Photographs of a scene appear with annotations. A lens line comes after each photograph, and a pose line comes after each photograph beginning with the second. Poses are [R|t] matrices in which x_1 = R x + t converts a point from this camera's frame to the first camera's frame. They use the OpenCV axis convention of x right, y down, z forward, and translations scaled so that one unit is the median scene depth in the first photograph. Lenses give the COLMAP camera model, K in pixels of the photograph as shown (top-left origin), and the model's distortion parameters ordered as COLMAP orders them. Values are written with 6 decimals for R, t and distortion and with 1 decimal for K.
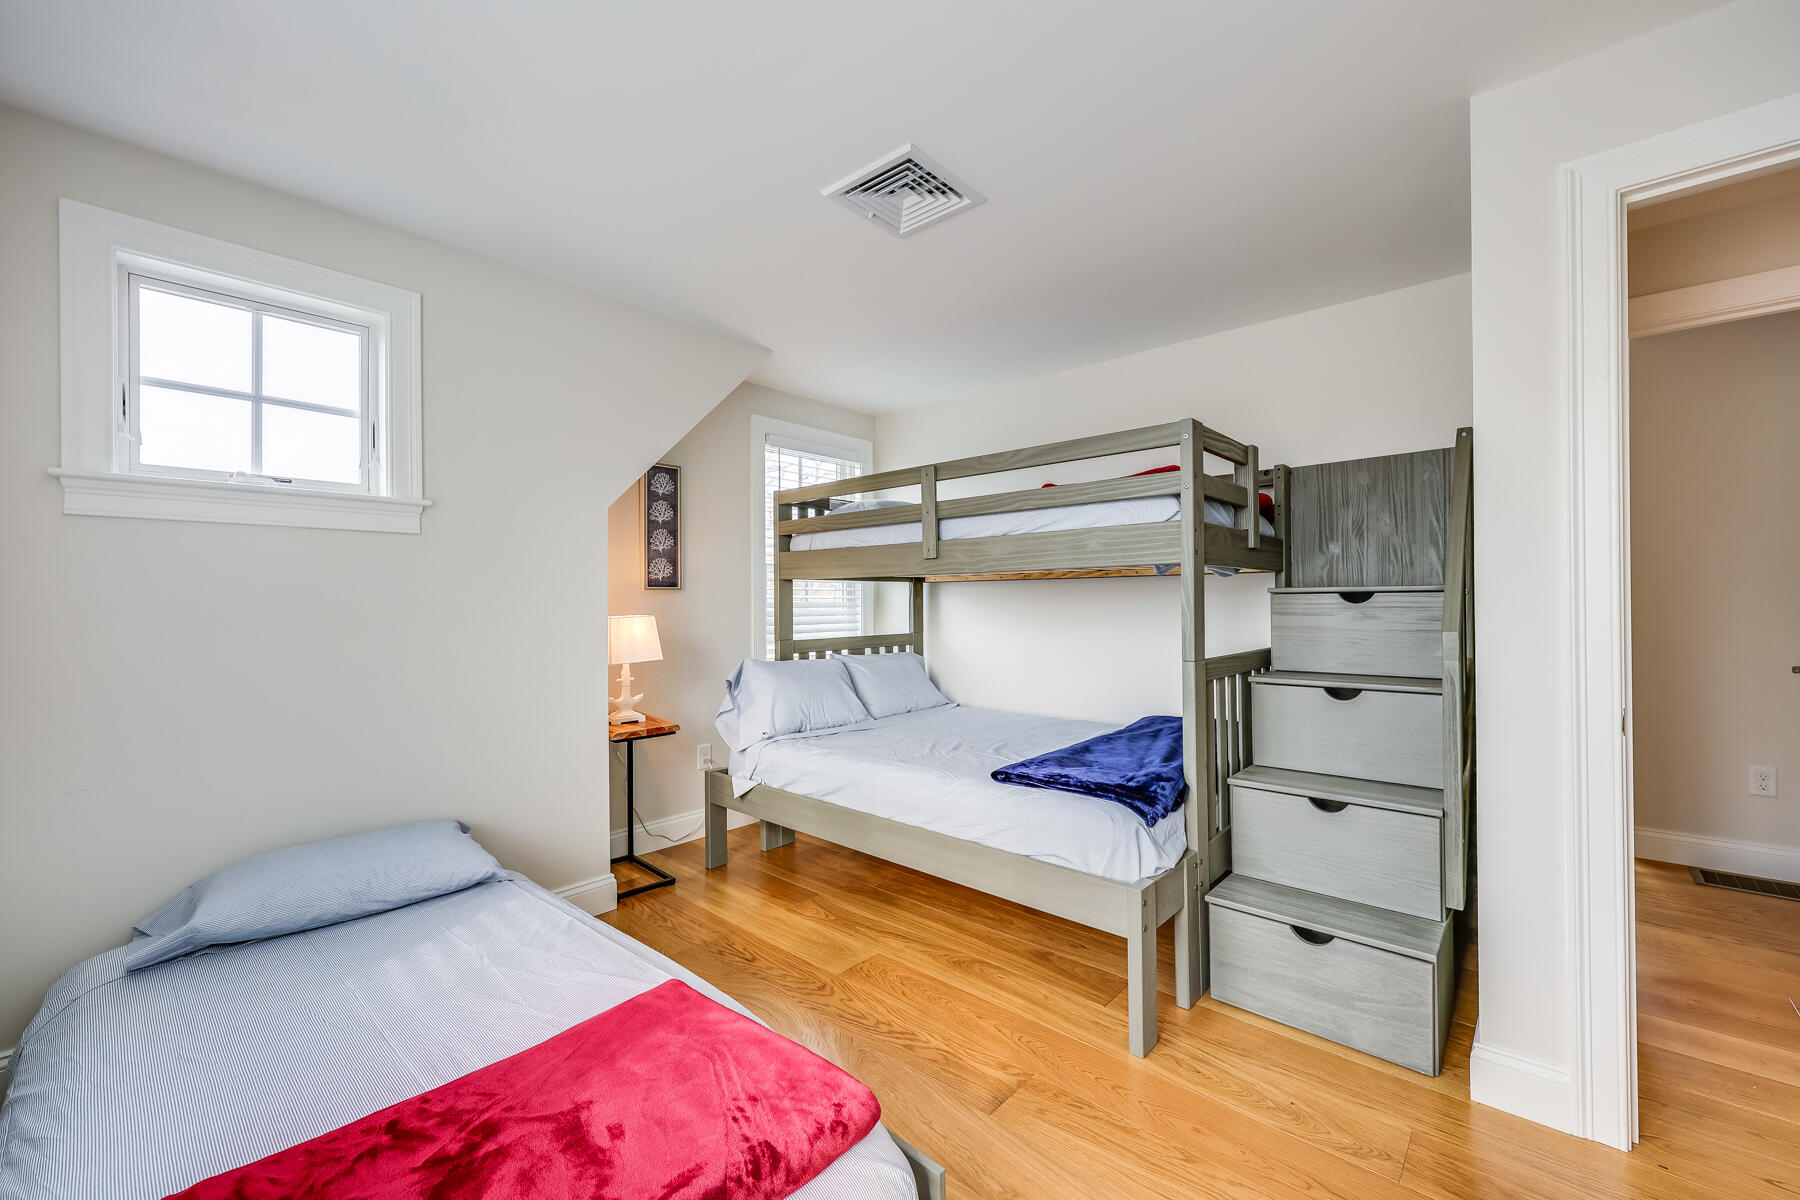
lens RADIAL K [[735.0, 0, 905.1], [0, 735.0, 602.4], [0, 0, 1]] dist [-0.004382, 0.000184]
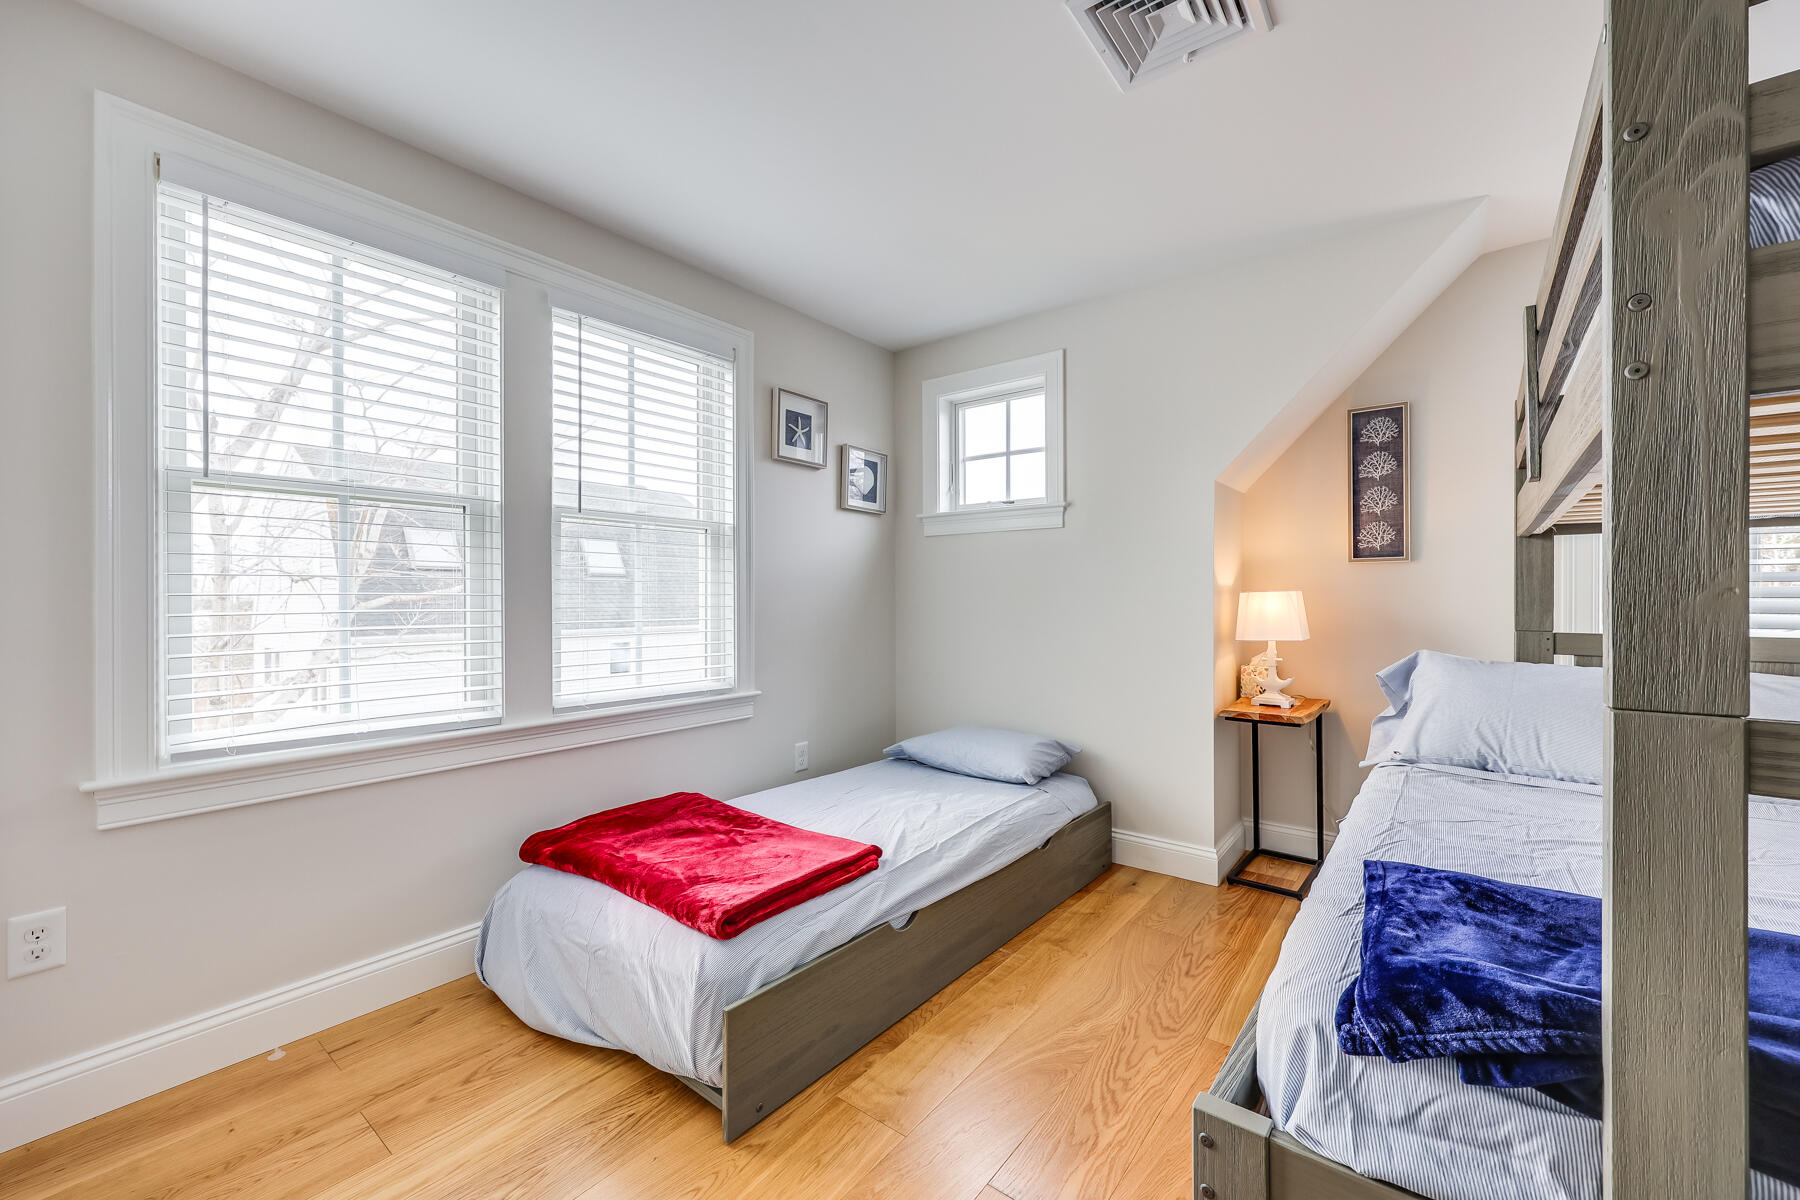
lens RADIAL K [[735.0, 0, 899.6], [0, 735.0, 596.8], [0, 0, 1]] dist [-0.004382, 0.000184]
pose [[0.052110, 0.006072, -0.998623, 0.512425], [0.001960, 0.999979, 0.006182, 0.019362], [0.998639, -0.002279, 0.052097, 0.475484]]
